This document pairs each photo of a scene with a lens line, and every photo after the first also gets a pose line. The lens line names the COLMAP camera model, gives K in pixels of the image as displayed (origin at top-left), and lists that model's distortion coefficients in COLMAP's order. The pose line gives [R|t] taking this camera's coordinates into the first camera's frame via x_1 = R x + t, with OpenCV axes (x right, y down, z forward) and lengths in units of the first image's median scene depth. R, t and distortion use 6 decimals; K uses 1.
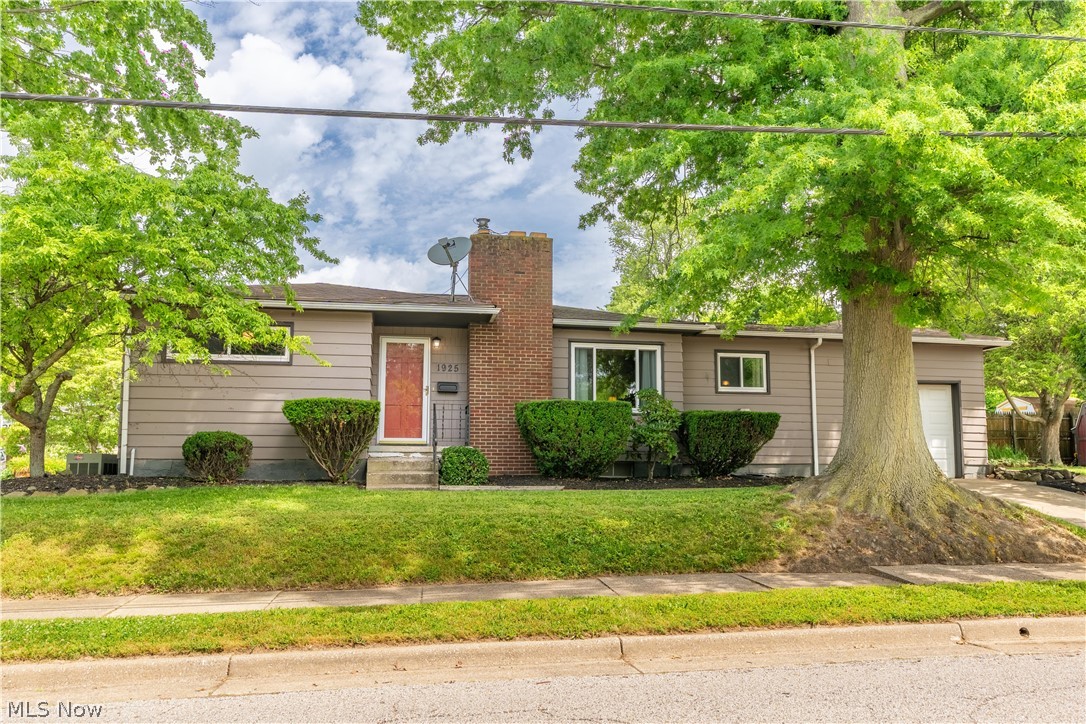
lens RADIAL K [[805.0, 0, 542.9], [0, 805.0, 366.5], [0, 0, 1]] dist [-0.000461, 0.001634]
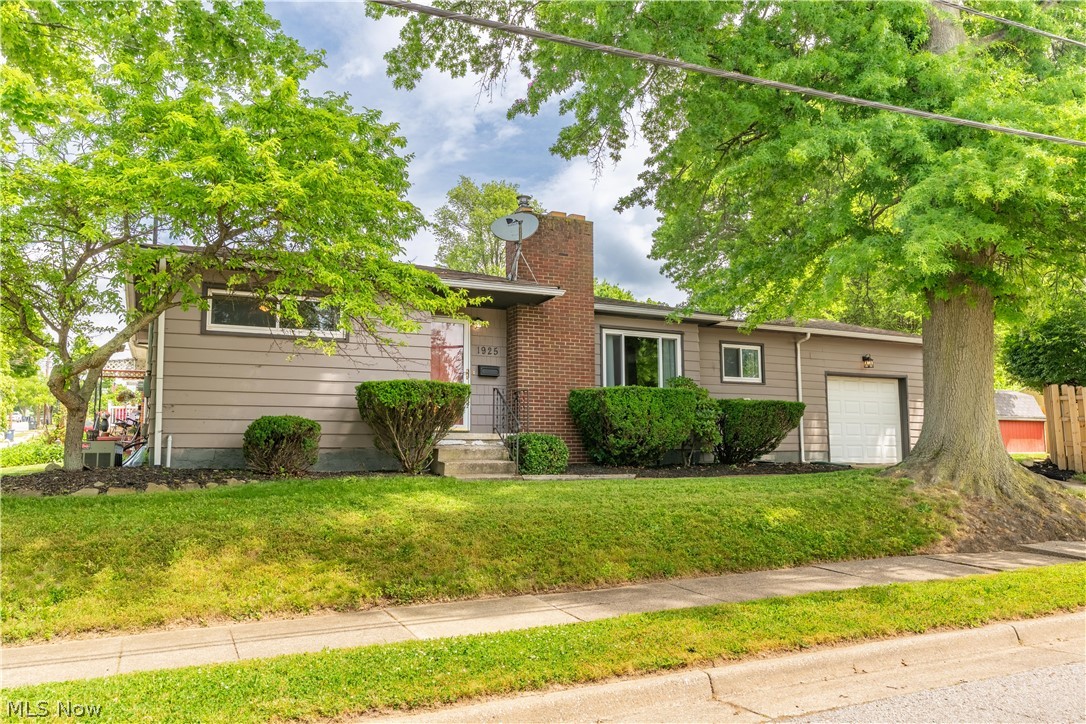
lens RADIAL K [[797.0, 0, 542.8], [0, 797.0, 359.2], [0, 0, 1]] dist [0.004504, -0.001448]
pose [[0.965206, 0.026035, 0.260193, -0.316852], [-0.027089, 0.999633, 0.000463, 0.010183], [-0.260085, -0.007495, 0.965557, 0.084770]]
